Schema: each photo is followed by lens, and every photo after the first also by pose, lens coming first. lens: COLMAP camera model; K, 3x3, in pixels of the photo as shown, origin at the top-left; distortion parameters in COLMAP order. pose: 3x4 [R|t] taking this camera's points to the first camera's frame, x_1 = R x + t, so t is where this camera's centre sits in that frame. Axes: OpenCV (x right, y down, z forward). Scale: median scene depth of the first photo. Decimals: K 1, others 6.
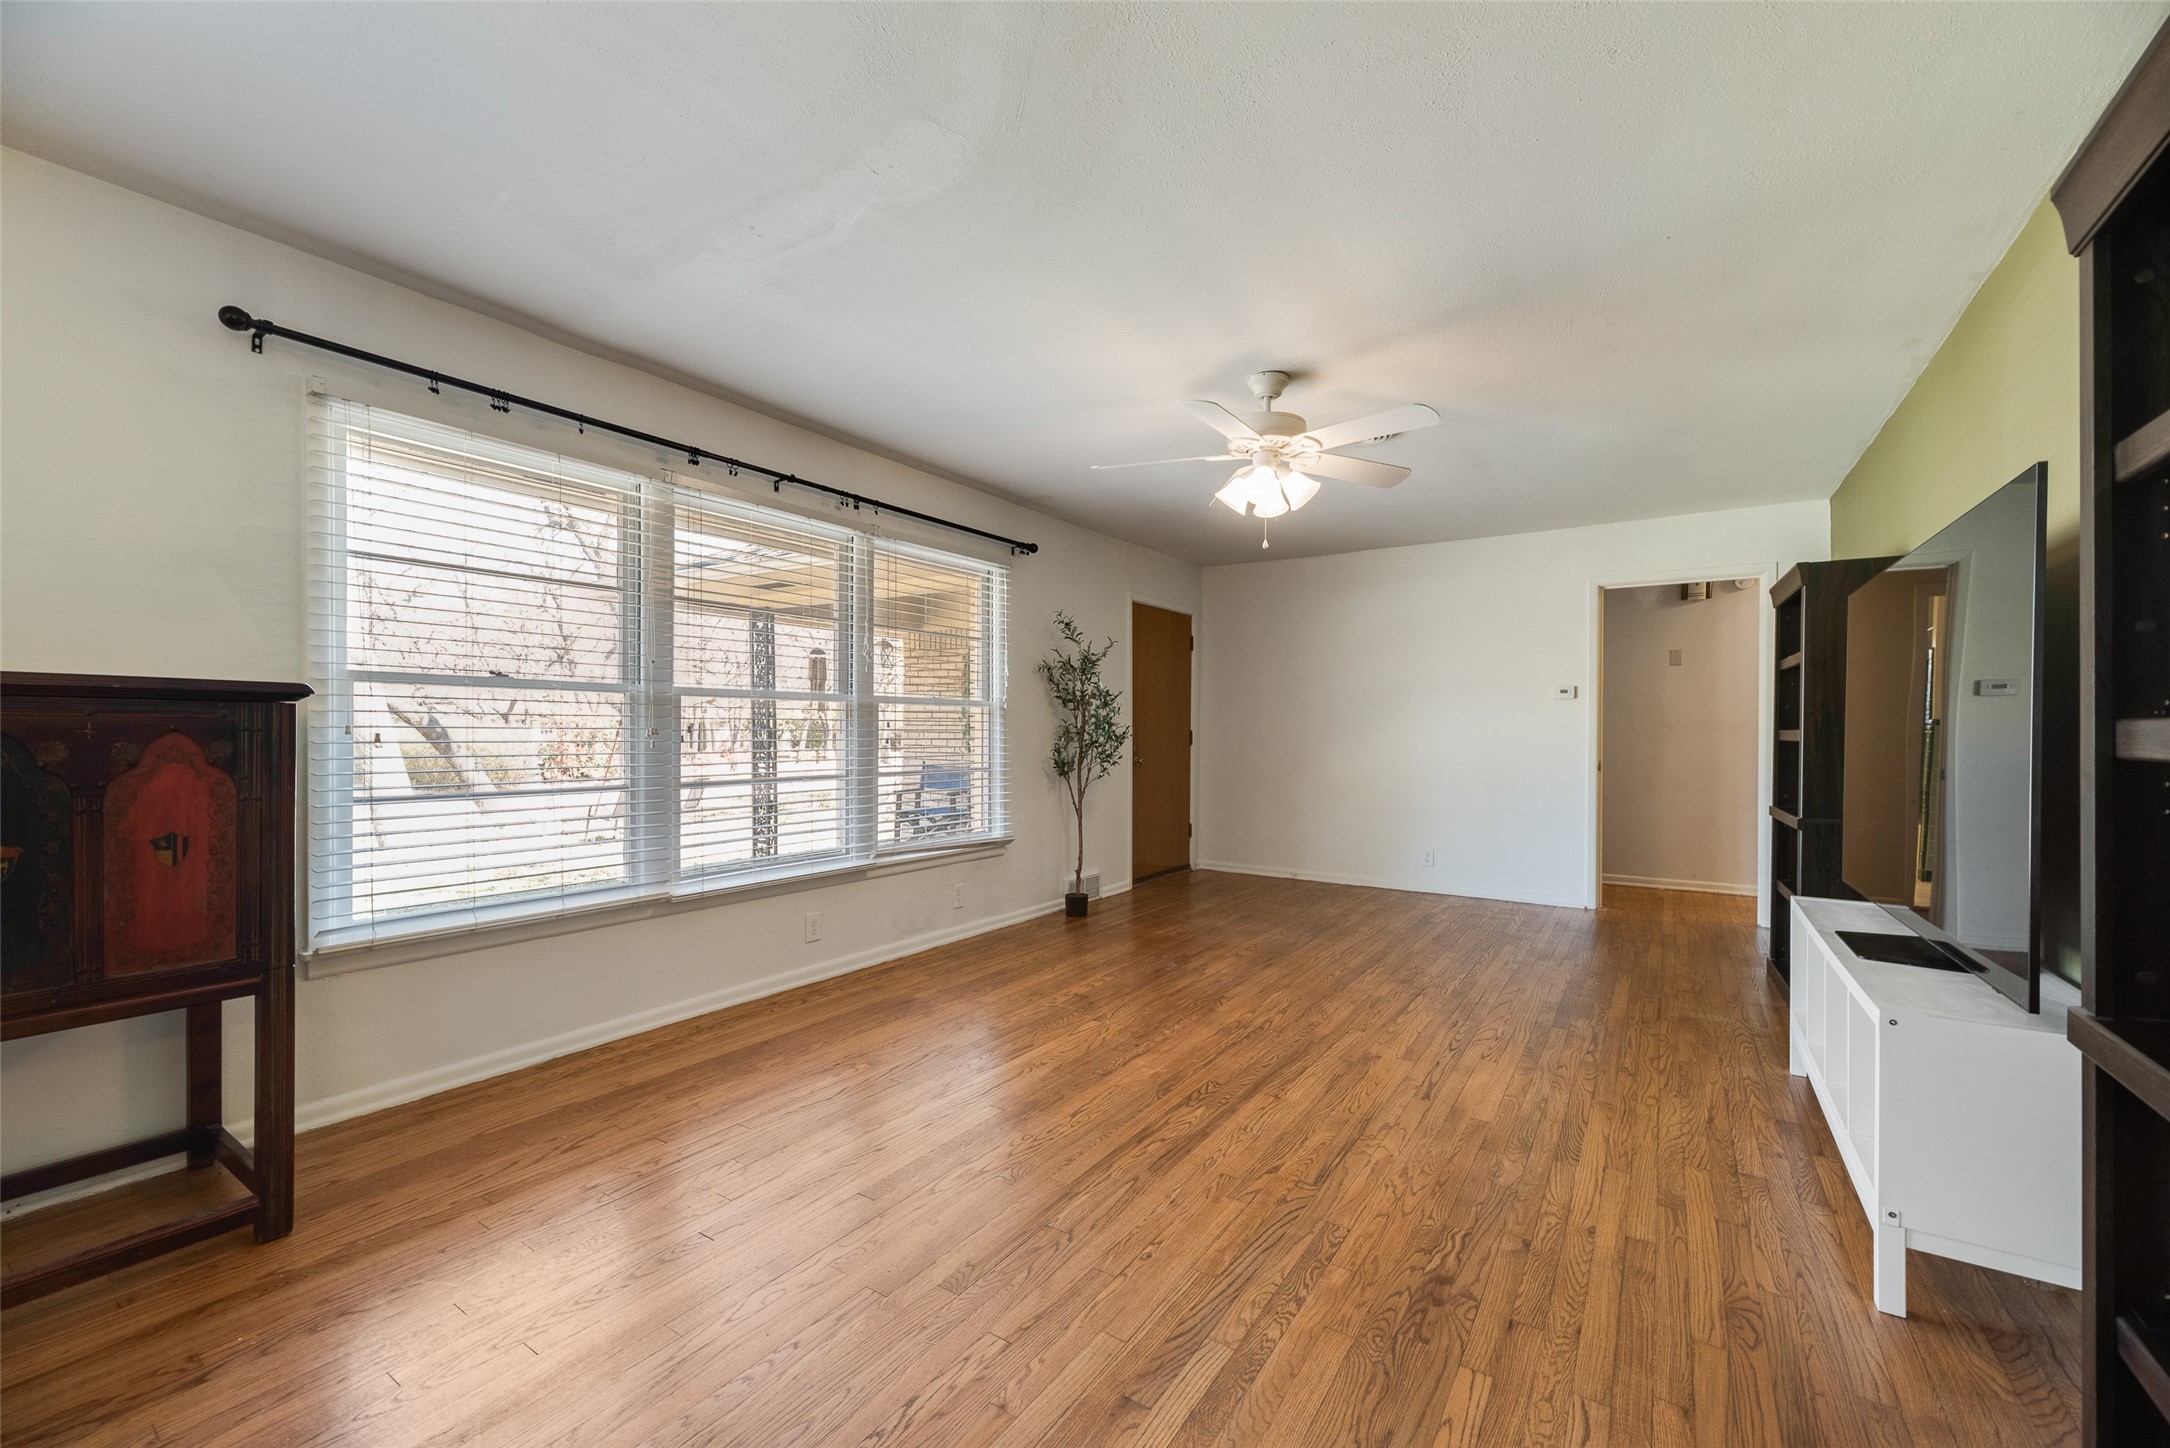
lens RADIAL K [[876.7, 0, 1075.9], [0, 876.7, 731.7], [0, 0, 1]] dist [0.004134, -0.000321]
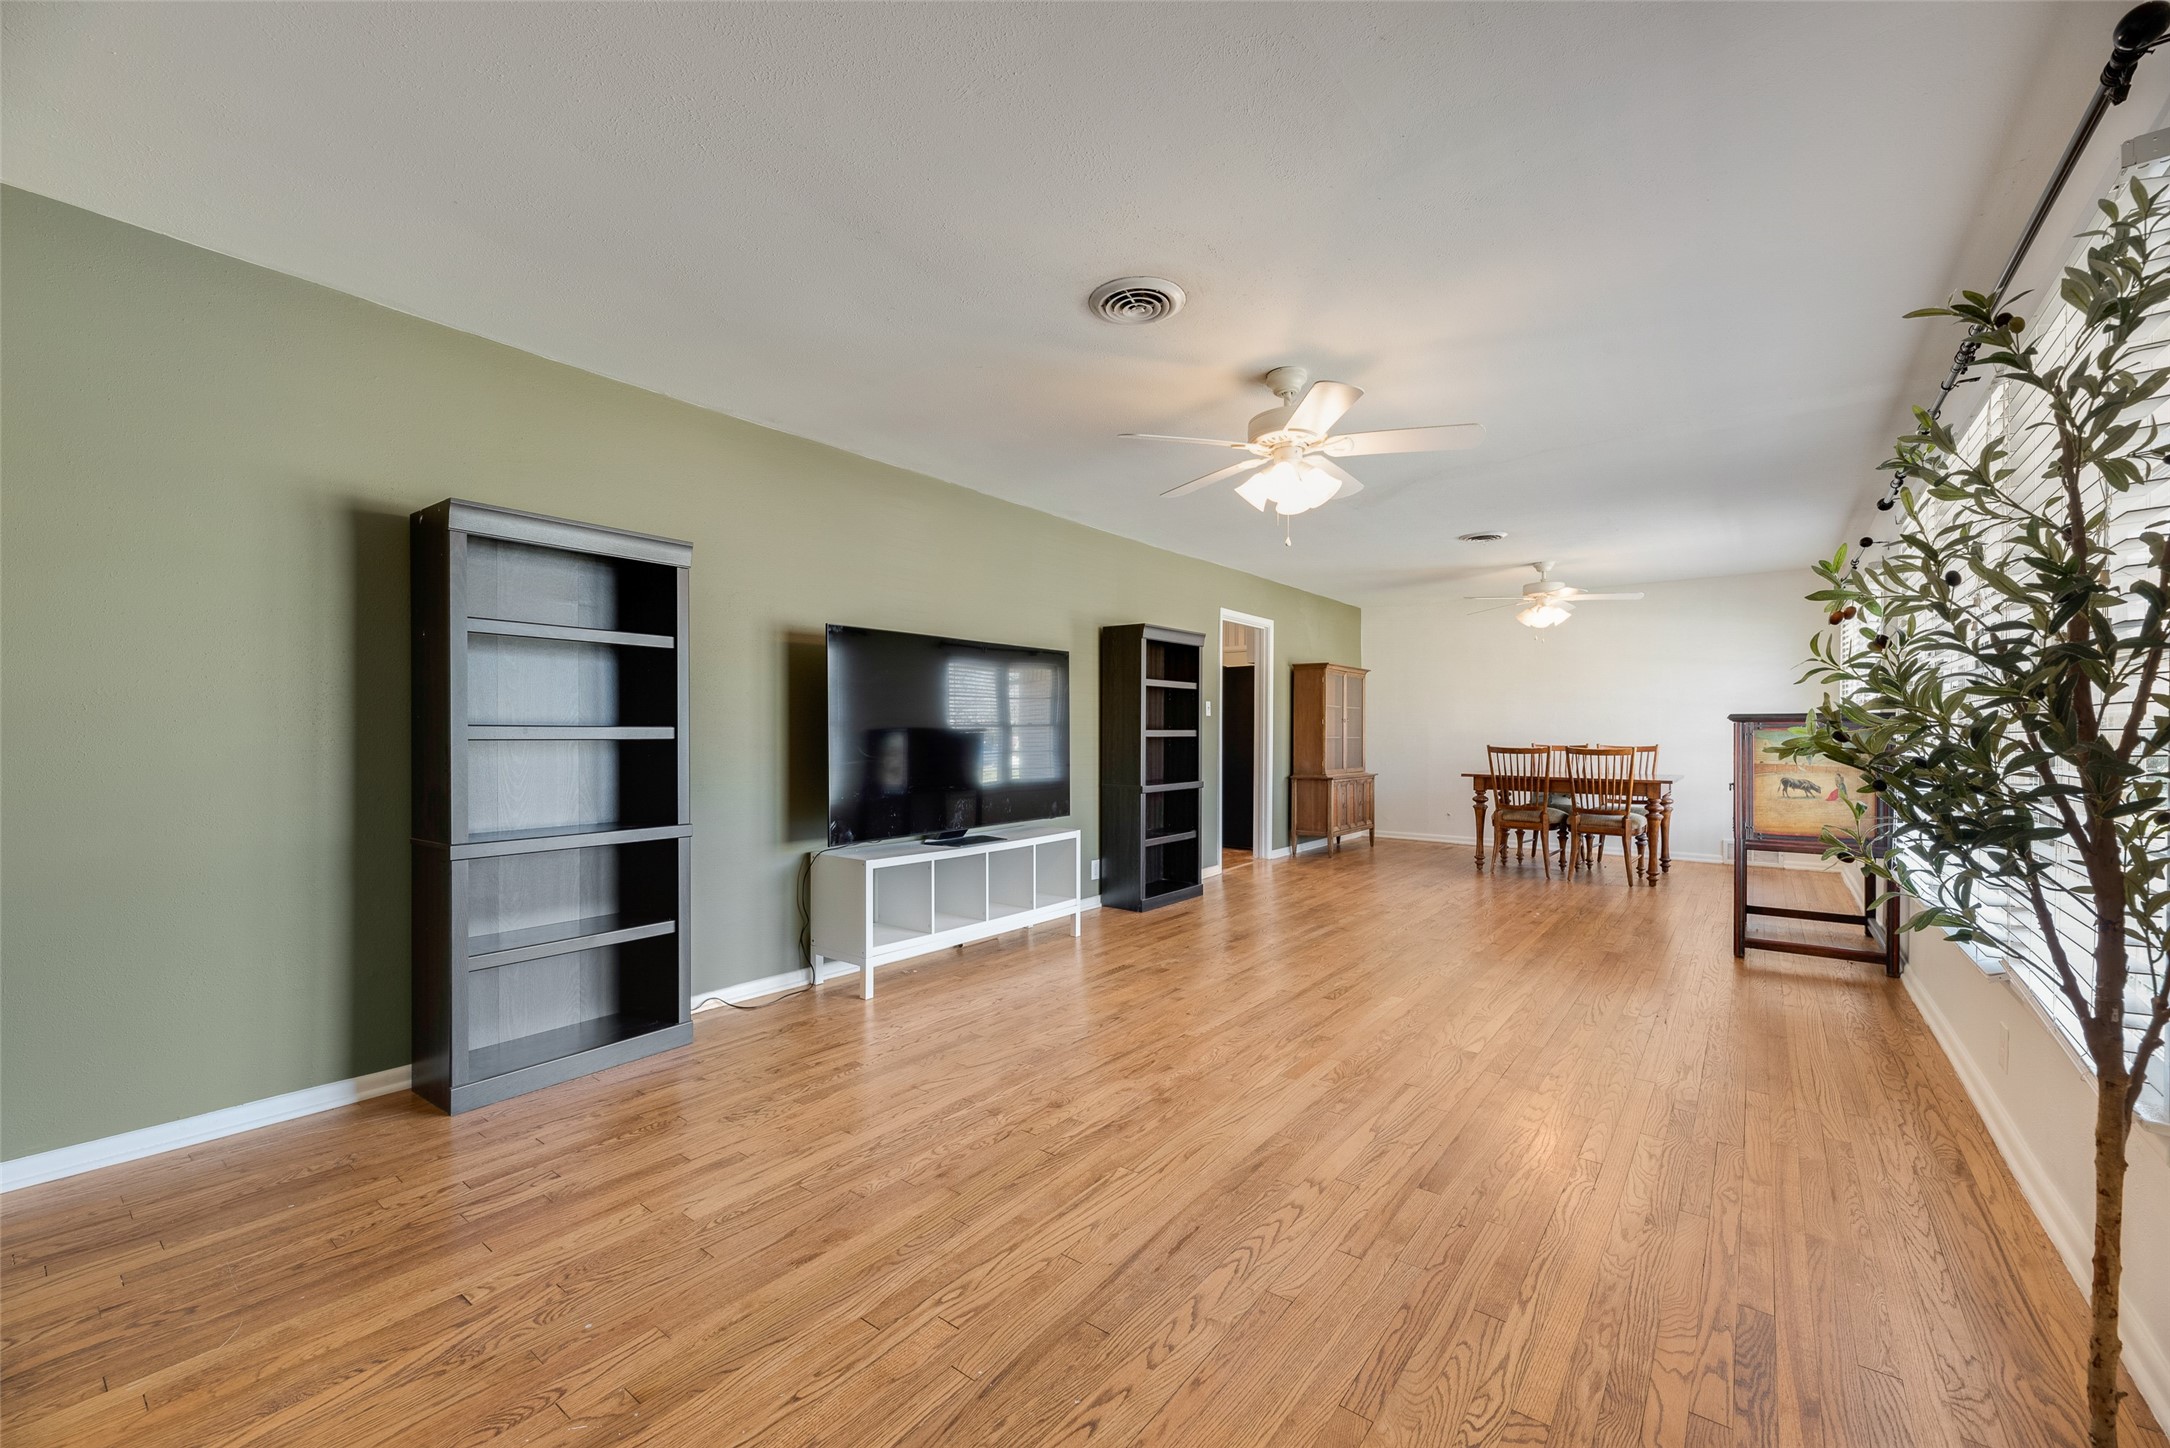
lens RADIAL K [[876.7, 0, 1088.0], [0, 876.7, 724.8], [0, 0, 1]] dist [0.004134, -0.000321]
pose [[-0.998244, -0.004394, 0.059081, 0.346388], [-0.003906, 0.999957, 0.008377, -0.012478], [-0.059116, 0.008132, -0.998218, 1.816493]]
